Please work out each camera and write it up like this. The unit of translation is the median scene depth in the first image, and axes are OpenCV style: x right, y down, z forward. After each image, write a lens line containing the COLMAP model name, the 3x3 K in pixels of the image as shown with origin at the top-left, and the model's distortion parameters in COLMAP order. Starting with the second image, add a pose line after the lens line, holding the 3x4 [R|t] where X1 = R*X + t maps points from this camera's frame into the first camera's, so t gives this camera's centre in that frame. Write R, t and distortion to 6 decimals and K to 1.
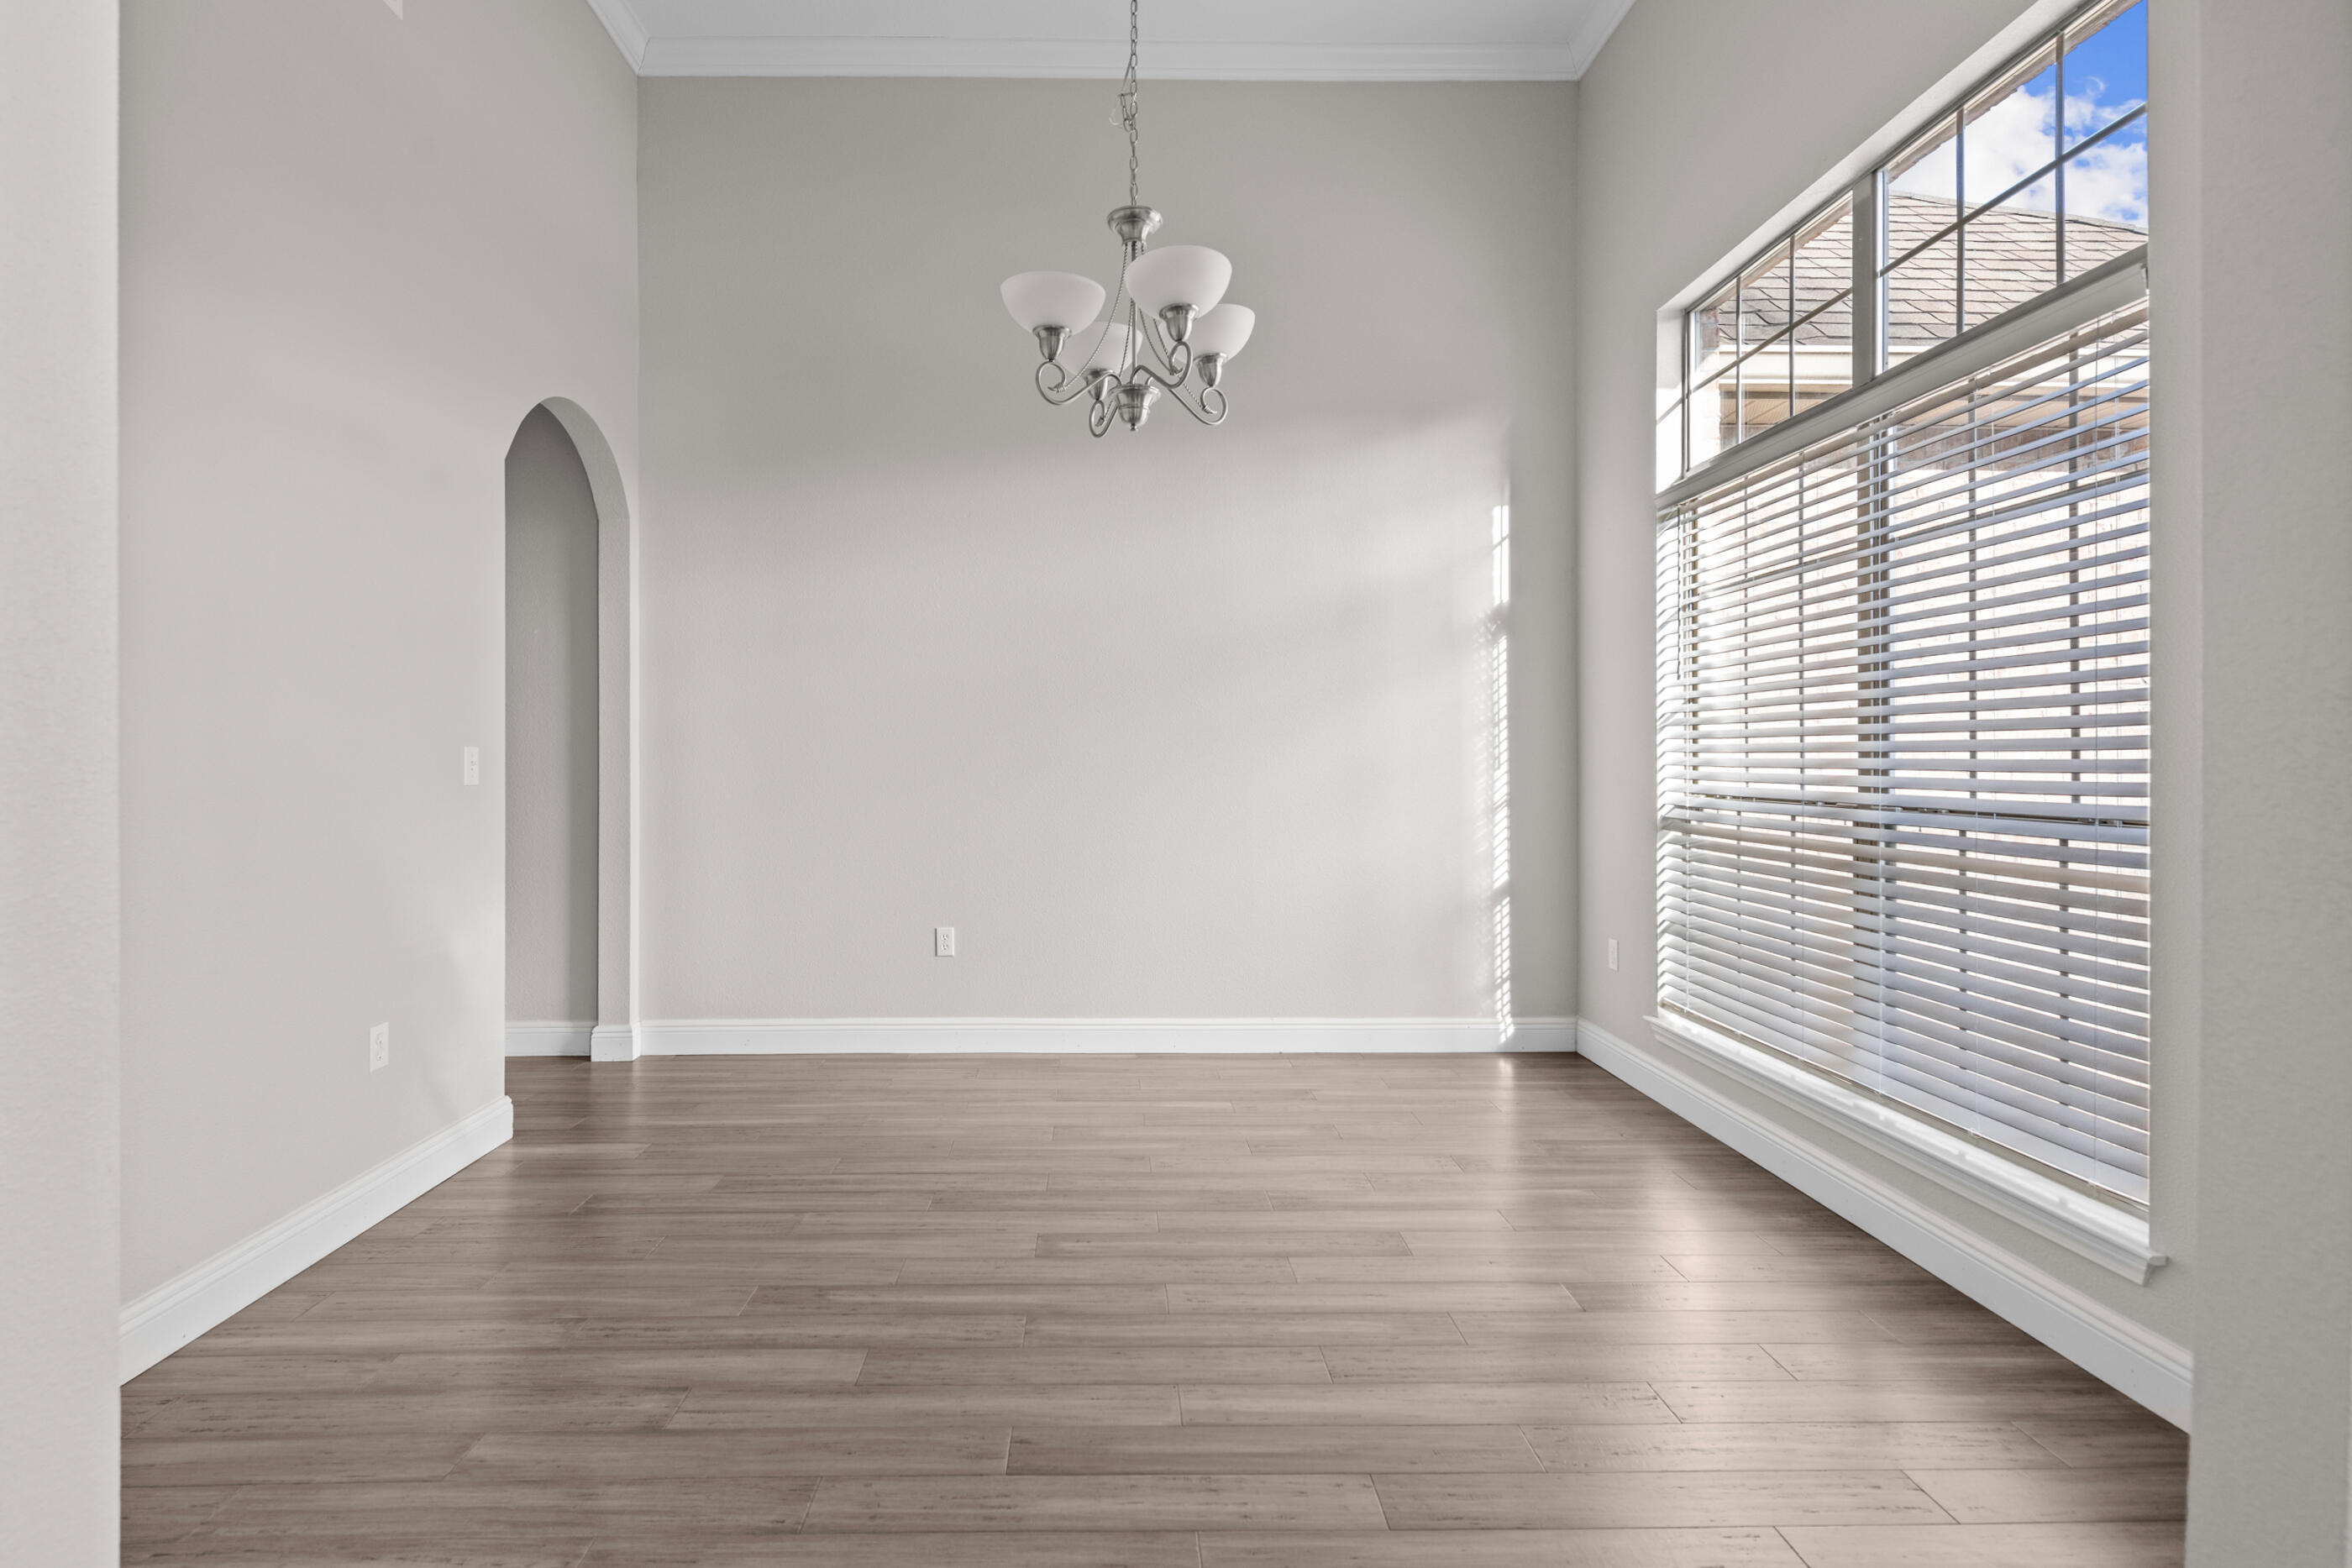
lens RADIAL K [[1073.4, 0, 1124.0], [0, 1073.4, 734.5], [0, 0, 1]] dist [0.018123, -0.006281]
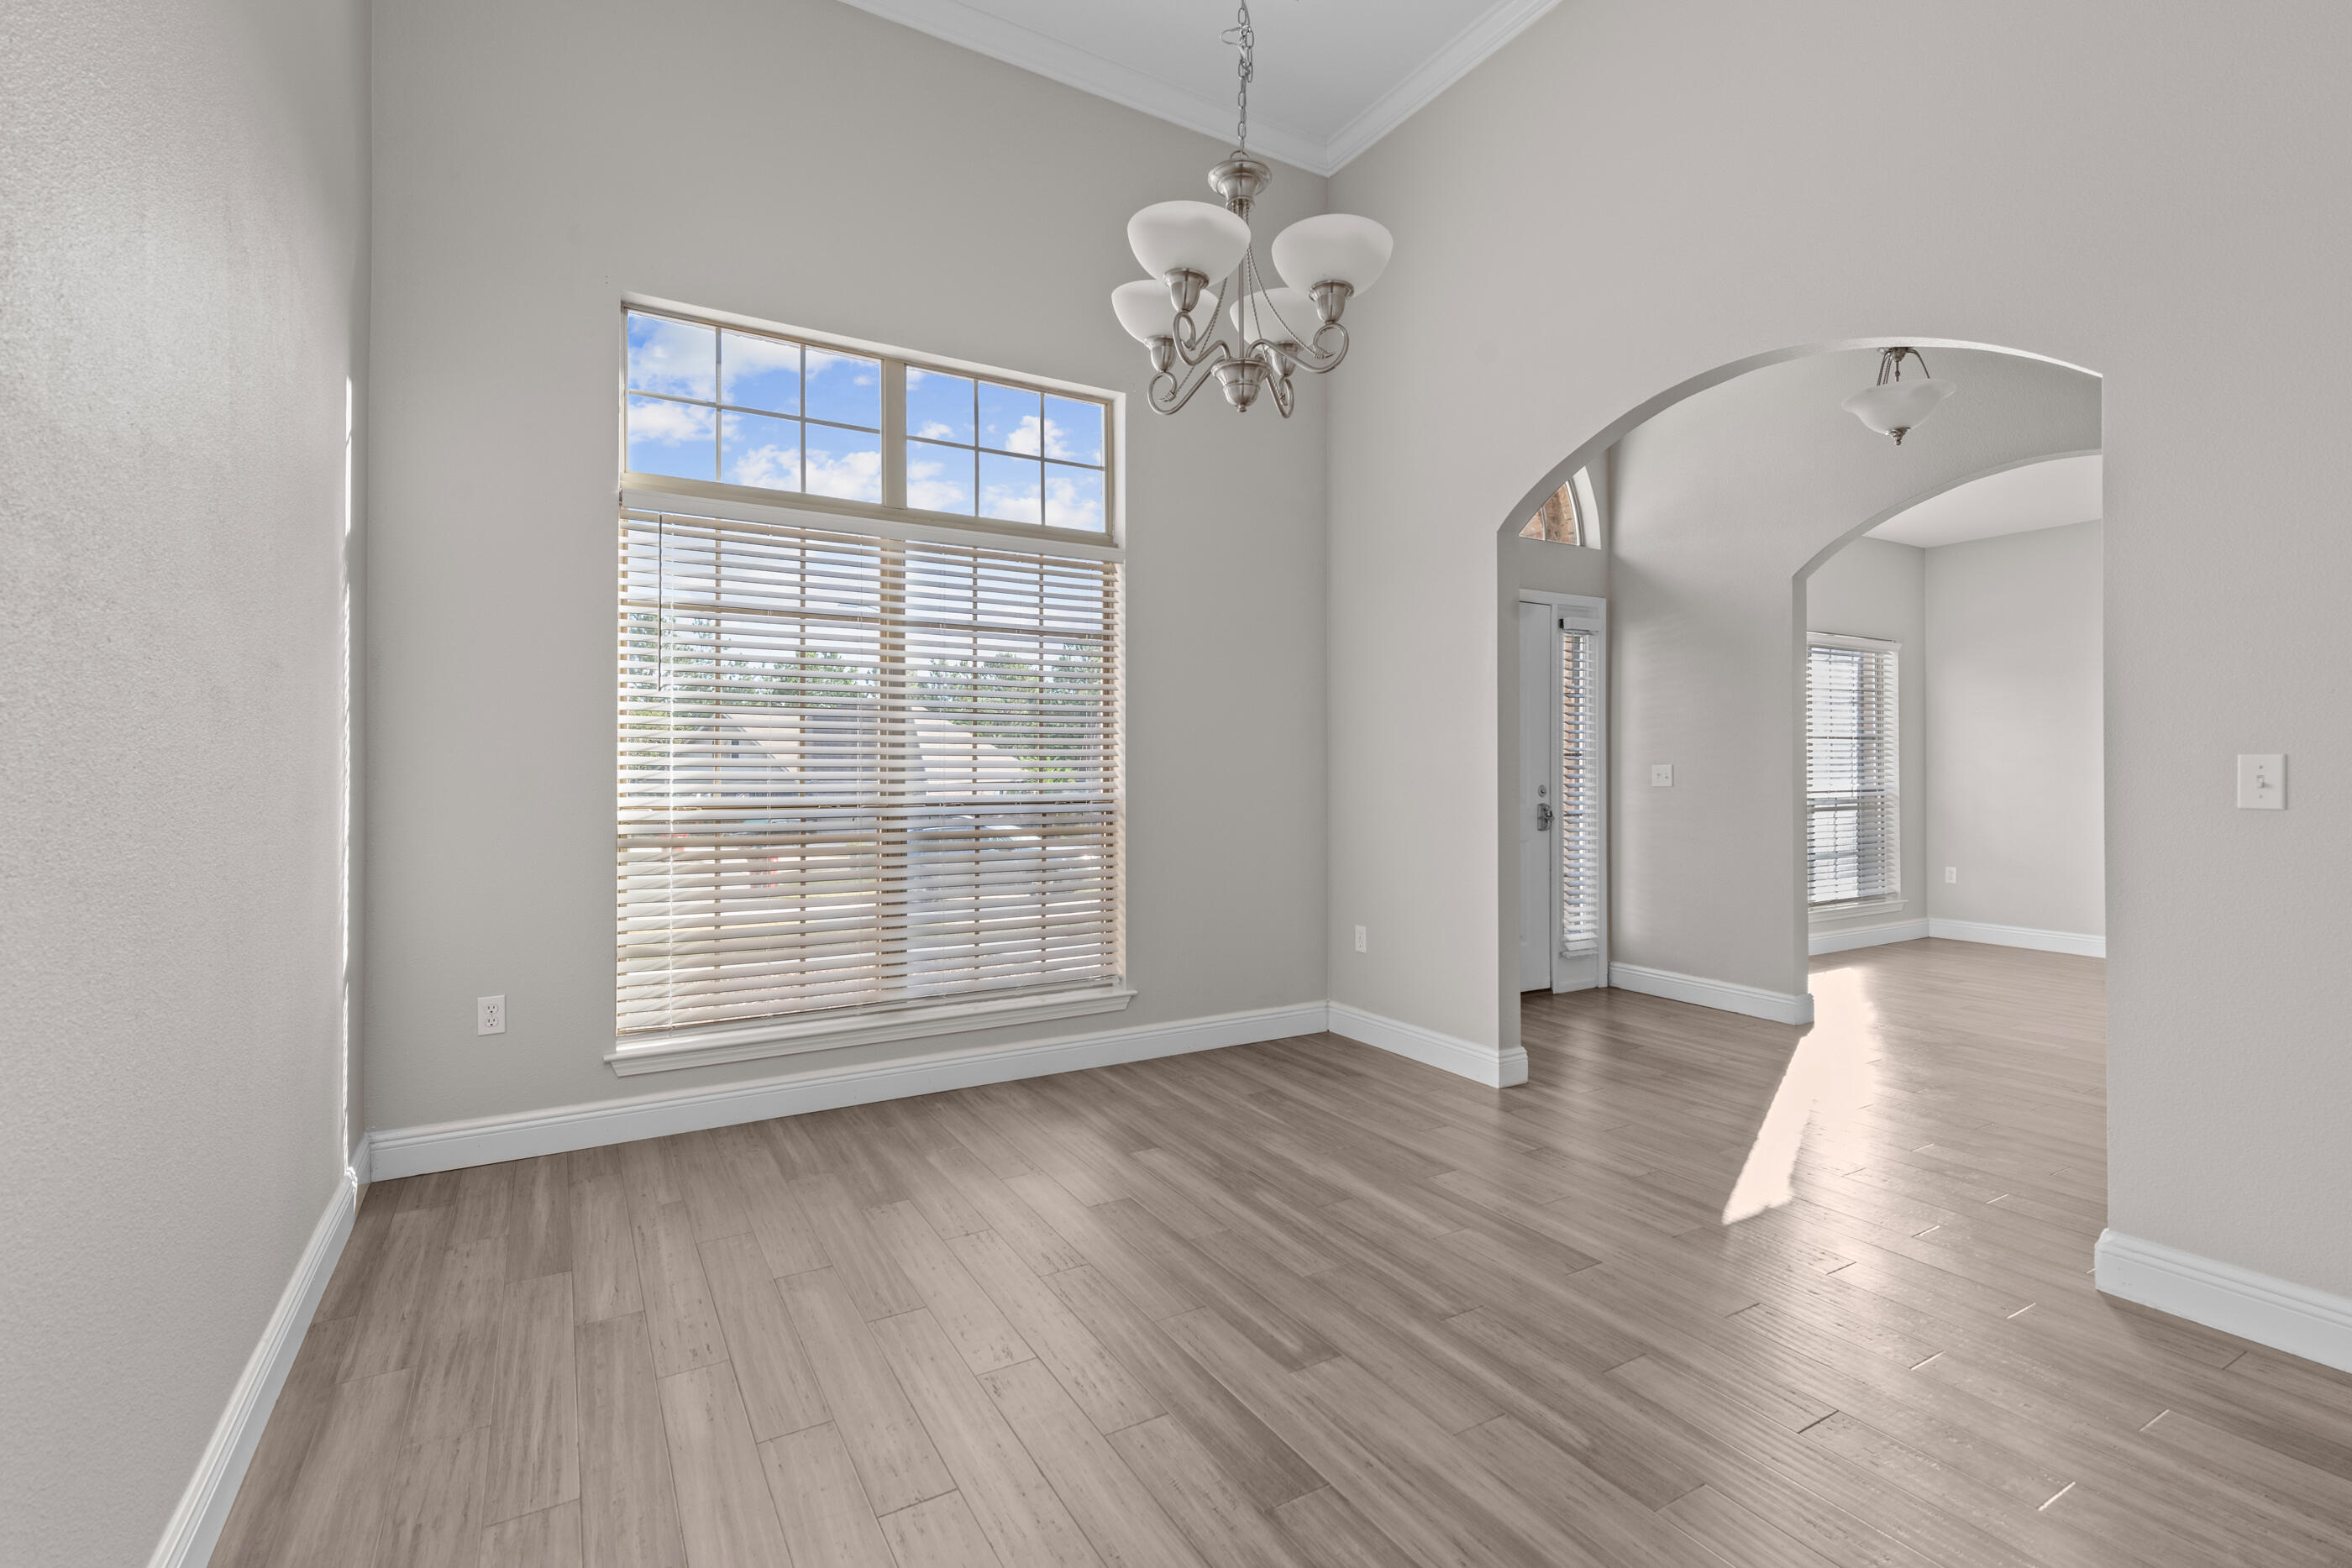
lens RADIAL K [[1073.4, 0, 1171.4], [0, 1073.4, 779.1], [0, 0, 1]] dist [0.018123, -0.006281]
pose [[-0.482203, -0.005969, 0.876039, -0.832573], [-0.014193, 0.999899, -0.000999, 0.037830], [-0.875944, -0.012916, -0.482239, 1.681815]]
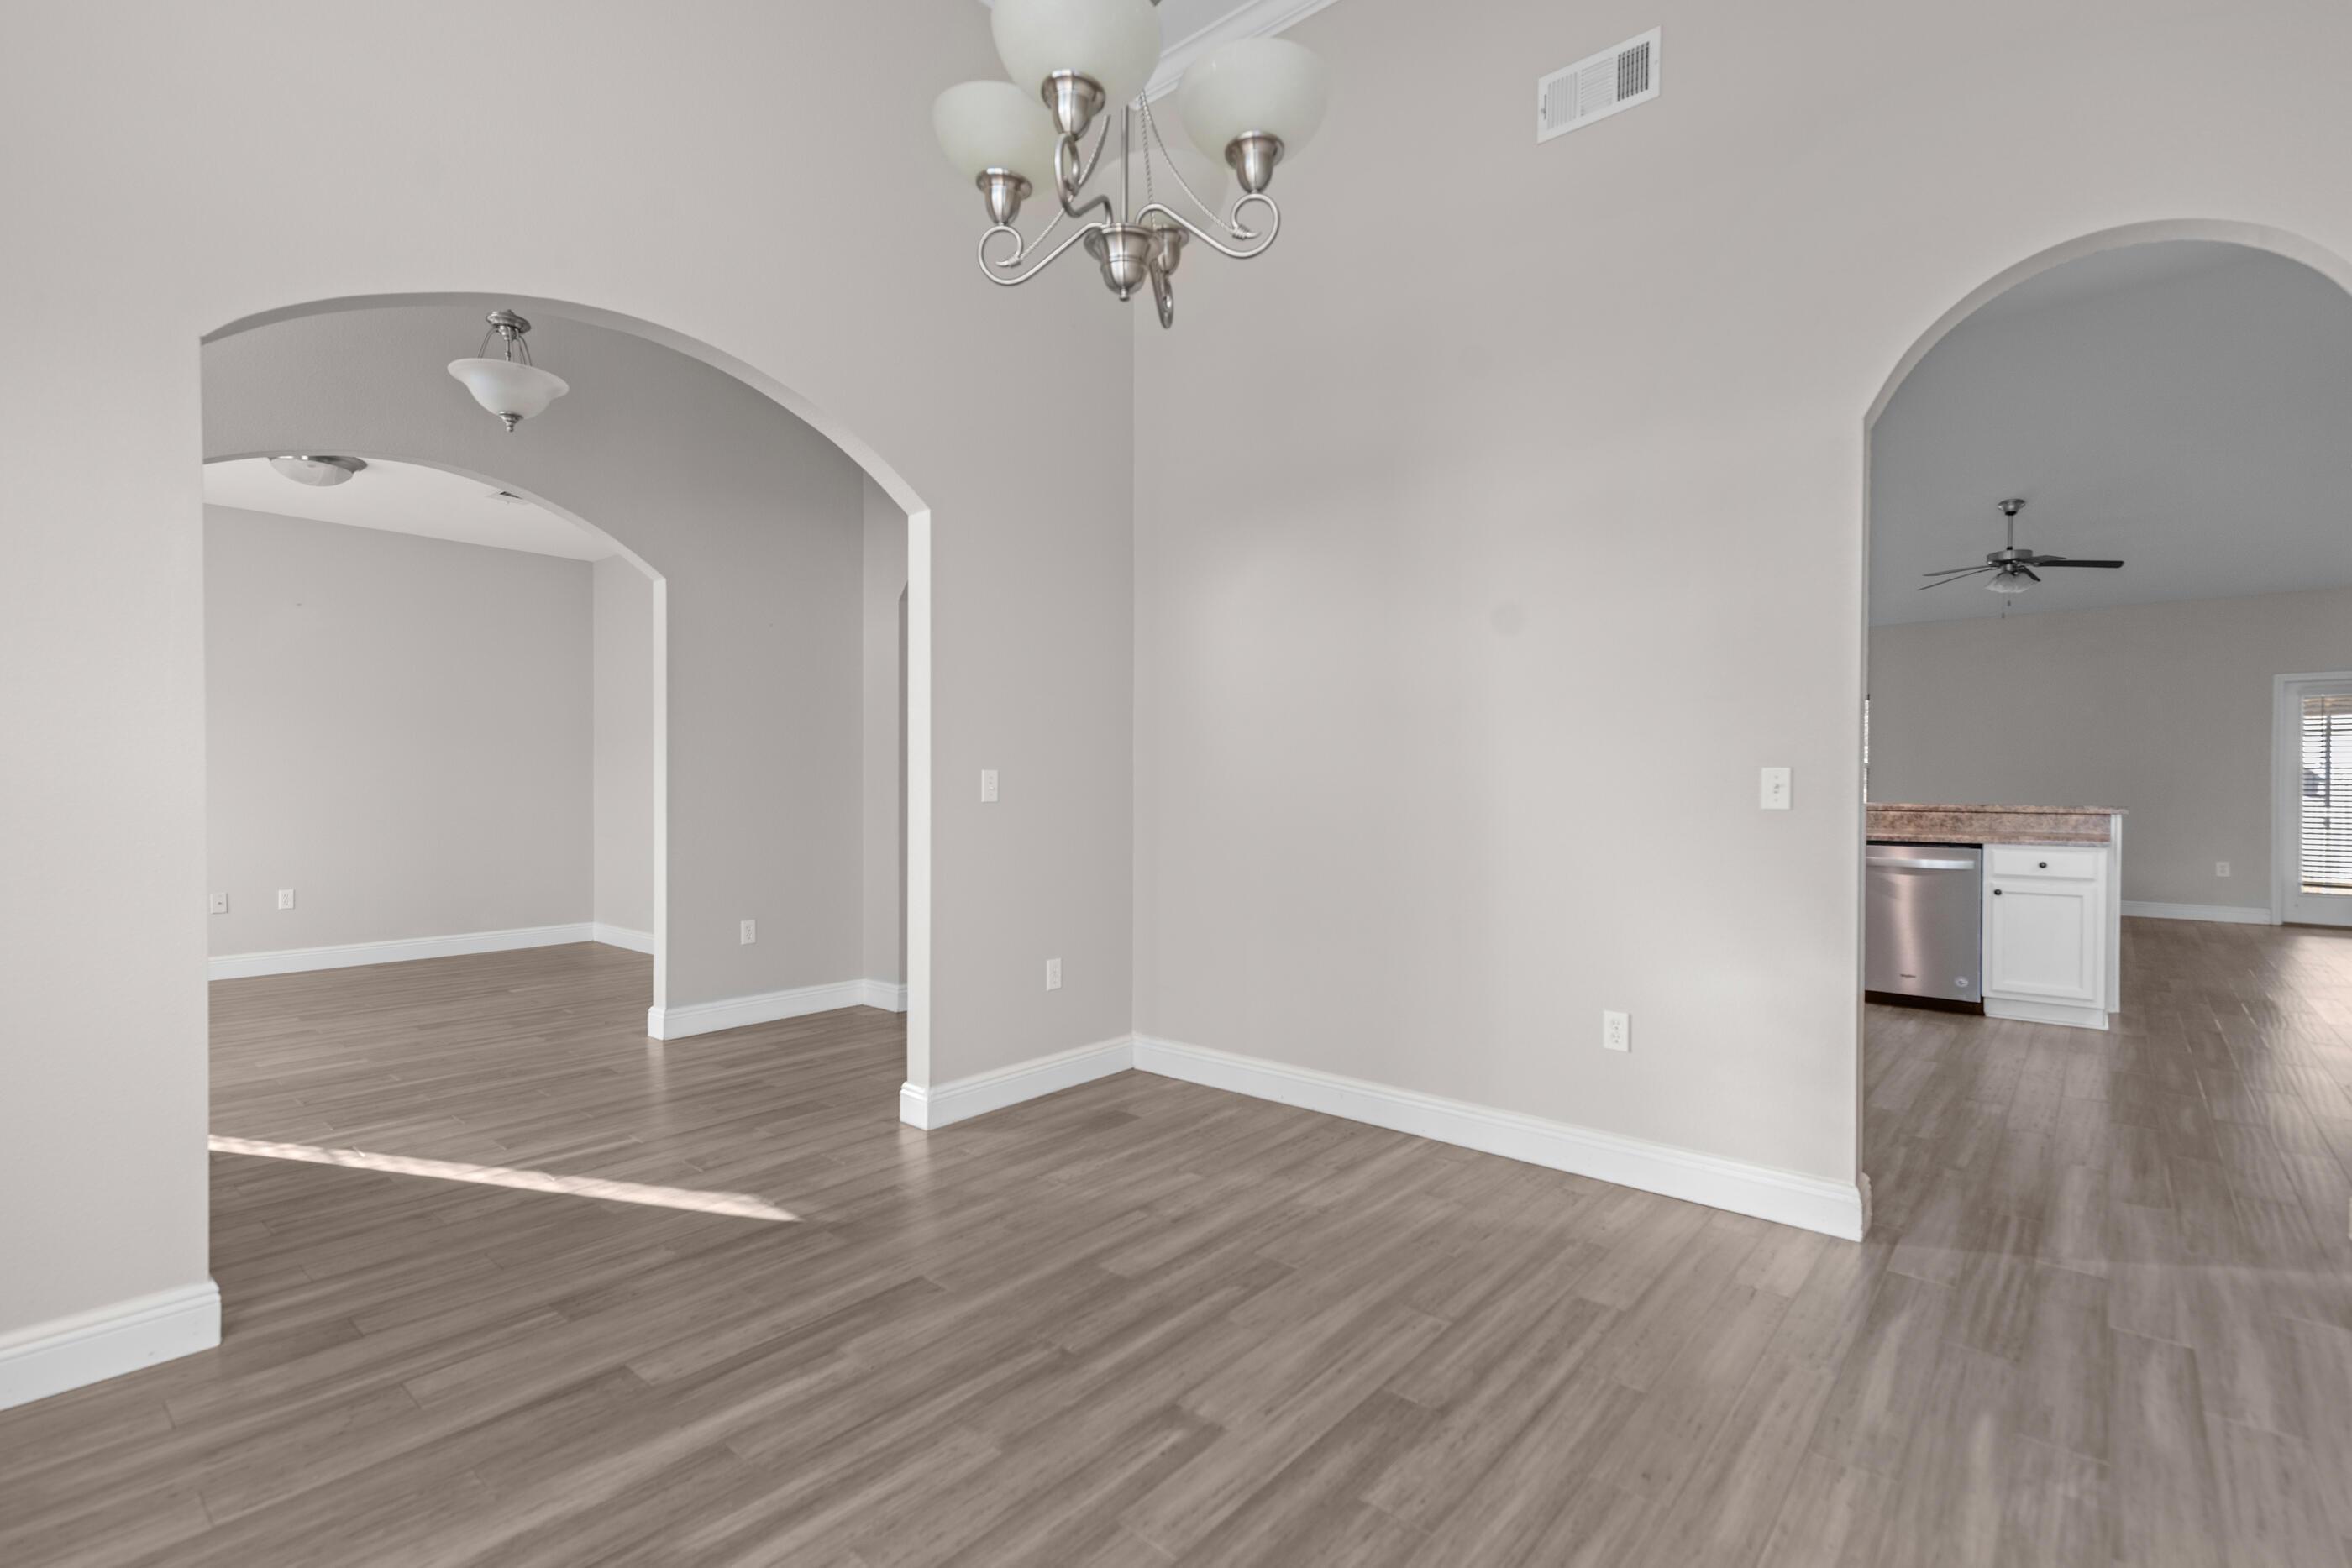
lens RADIAL K [[1073.4, 0, 1195.6], [0, 1073.4, 805.9], [0, 0, 1]] dist [0.018123, -0.006281]
pose [[-0.649622, 0.010197, -0.760189, 0.551919], [0.008654, 0.999944, 0.006018, 0.047715], [0.760208, -0.002669, -0.649674, 1.672957]]
